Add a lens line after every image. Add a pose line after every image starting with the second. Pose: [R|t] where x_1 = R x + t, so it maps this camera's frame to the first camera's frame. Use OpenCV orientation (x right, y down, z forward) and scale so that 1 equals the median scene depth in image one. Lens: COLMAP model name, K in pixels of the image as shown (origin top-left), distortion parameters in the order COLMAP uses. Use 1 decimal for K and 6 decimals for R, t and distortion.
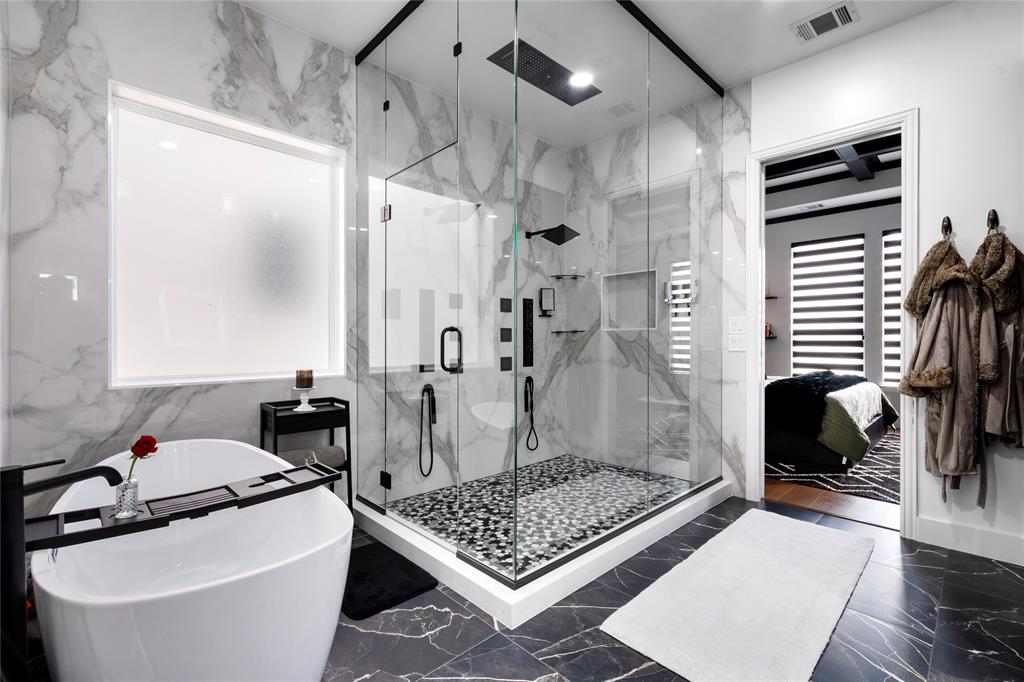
lens RADIAL K [[450.4, 0, 510.6], [0, 450.4, 343.6], [0, 0, 1]] dist [0.003155, -0.000219]
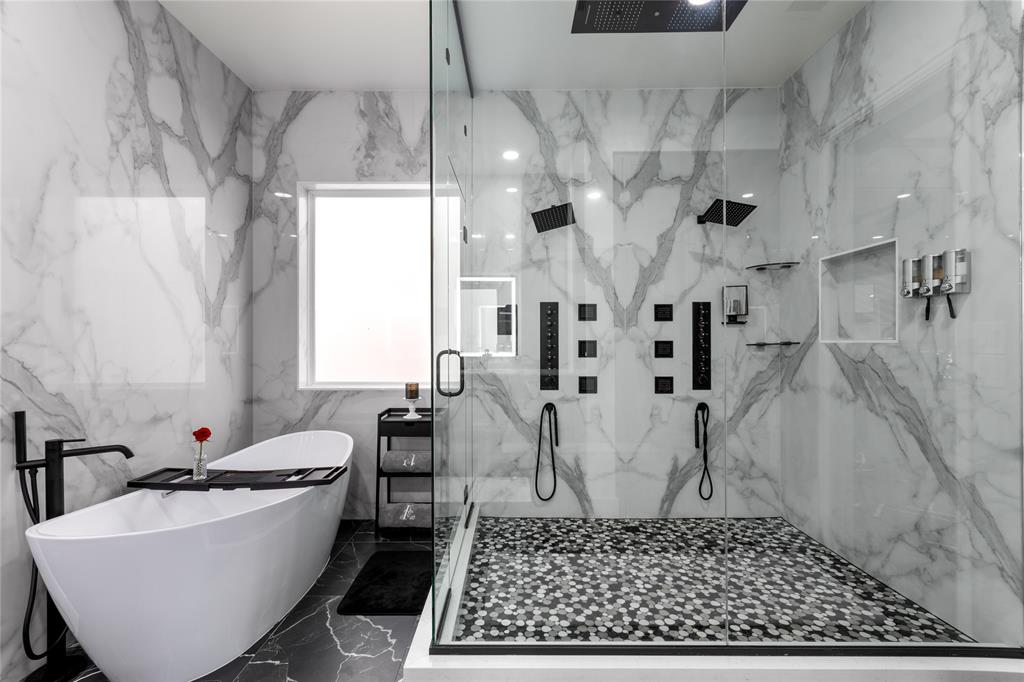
lens RADIAL K [[449.9, 0, 516.0], [0, 449.9, 344.3], [0, 0, 1]] dist [0.002930, 0.000051]
pose [[0.721005, -0.000314, -0.692930, 0.420108], [-0.001282, 0.999998, -0.001788, -0.030958], [0.692929, 0.002178, 0.721002, 0.274975]]
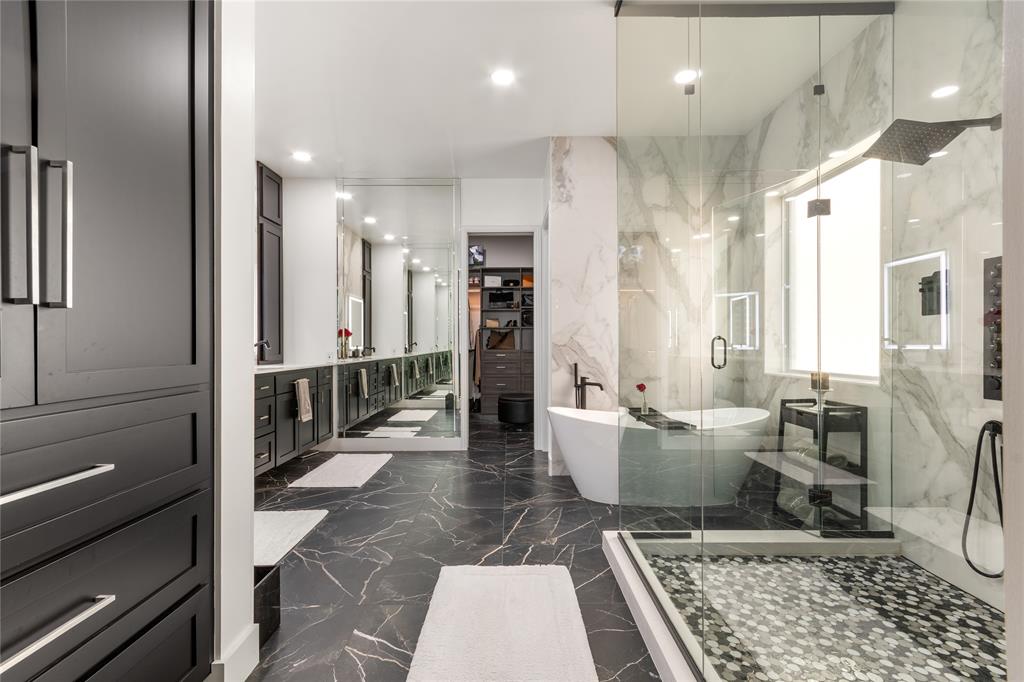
lens RADIAL K [[450.2, 0, 508.7], [0, 450.2, 347.8], [0, 0, 1]] dist [0.001625, 0.000127]
pose [[-0.691850, 0.004913, -0.722024, 0.666985], [-0.002027, 0.999960, 0.008747, -0.007963], [0.722038, 0.007516, -0.691813, 0.952330]]
